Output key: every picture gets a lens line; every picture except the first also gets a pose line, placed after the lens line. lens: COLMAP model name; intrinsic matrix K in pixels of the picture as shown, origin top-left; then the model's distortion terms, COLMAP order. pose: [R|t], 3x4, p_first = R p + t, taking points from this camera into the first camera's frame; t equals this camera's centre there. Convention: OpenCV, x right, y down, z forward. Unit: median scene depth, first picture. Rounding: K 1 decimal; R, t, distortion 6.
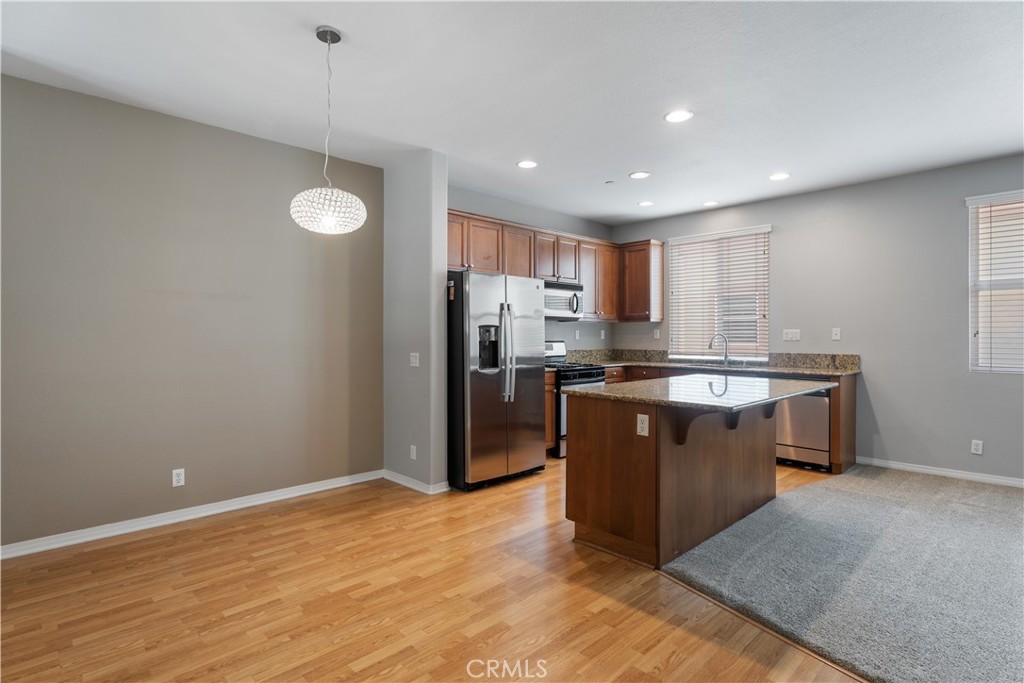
lens RADIAL K [[516.2, 0, 508.6], [0, 516.2, 334.4], [0, 0, 1]] dist [0.000213, -0.002023]
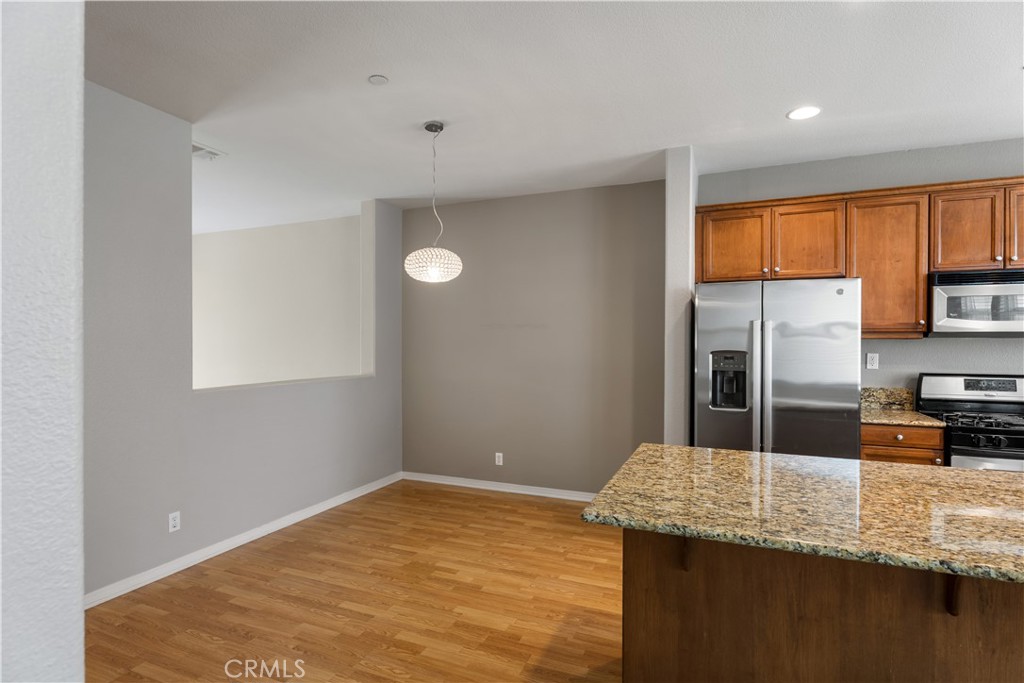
lens RADIAL K [[516.2, 0, 513.1], [0, 516.2, 347.6], [0, 0, 1]] dist [0.000213, -0.002023]
pose [[0.397168, 0.009431, -0.917698, 0.654780], [-0.003776, 0.999956, 0.008642, -0.033669], [0.917738, 0.000033, 0.397186, 0.493682]]
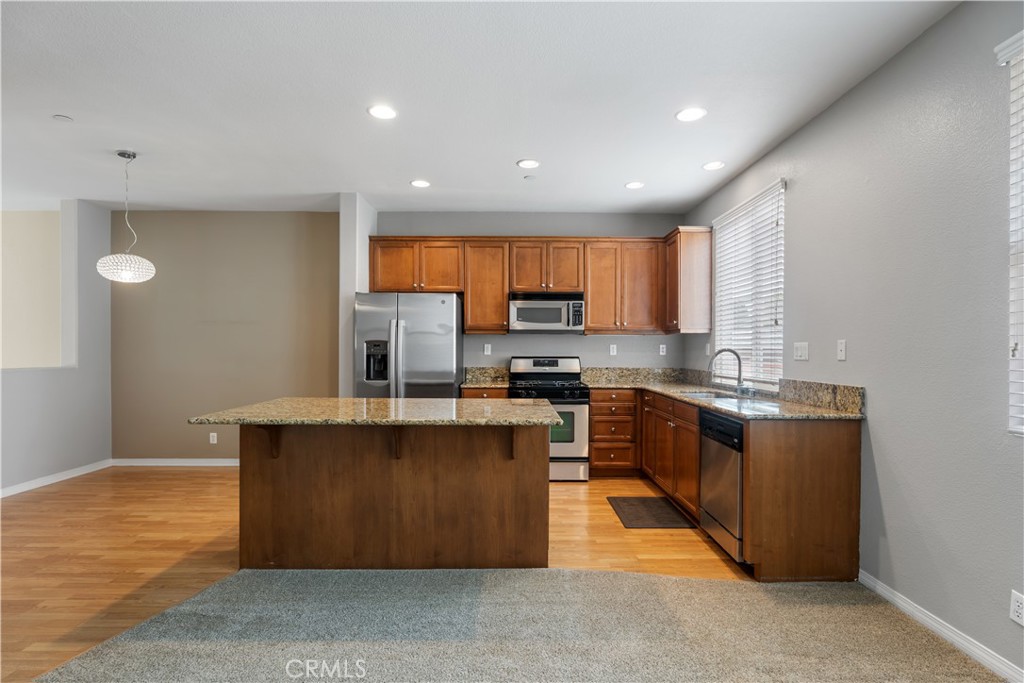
lens RADIAL K [[516.2, 0, 514.7], [0, 516.2, 352.5], [0, 0, 1]] dist [0.000213, -0.002023]
pose [[0.726834, 0.006923, -0.686778, 1.136216], [-0.004248, 0.999975, 0.005584, 0.001320], [0.686800, -0.001141, 0.726845, 0.493799]]
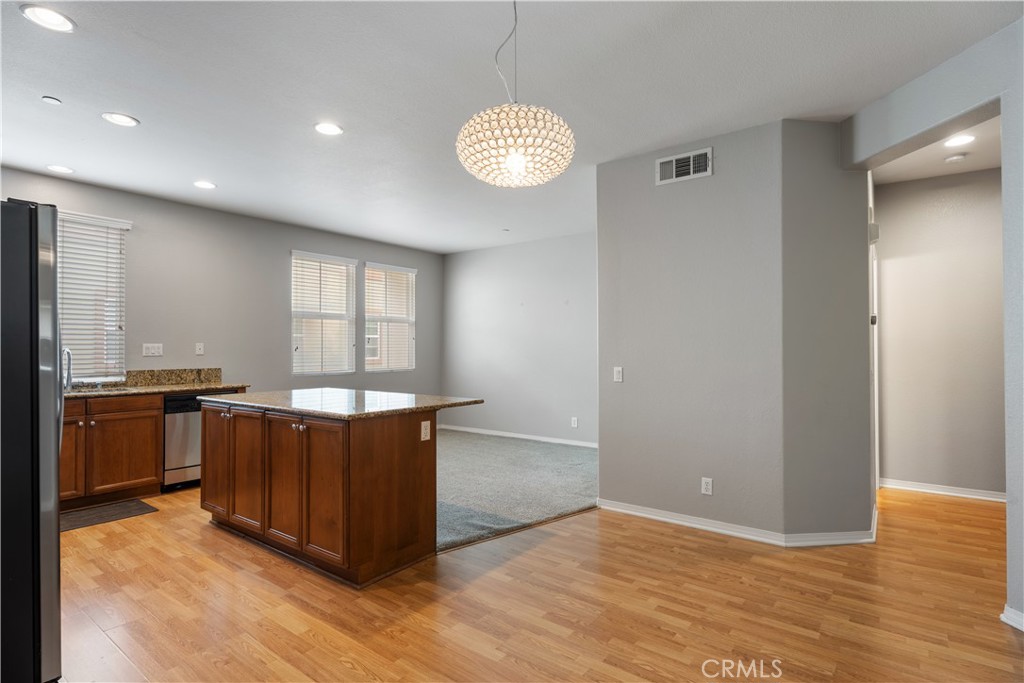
lens RADIAL K [[516.2, 0, 510.1], [0, 516.2, 349.7], [0, 0, 1]] dist [0.000213, -0.002023]
pose [[-0.144882, -0.001167, 0.989448, -0.692934], [0.003268, 0.999993, 0.001658, 0.002336], [-0.989444, 0.003473, -0.144877, 0.799957]]
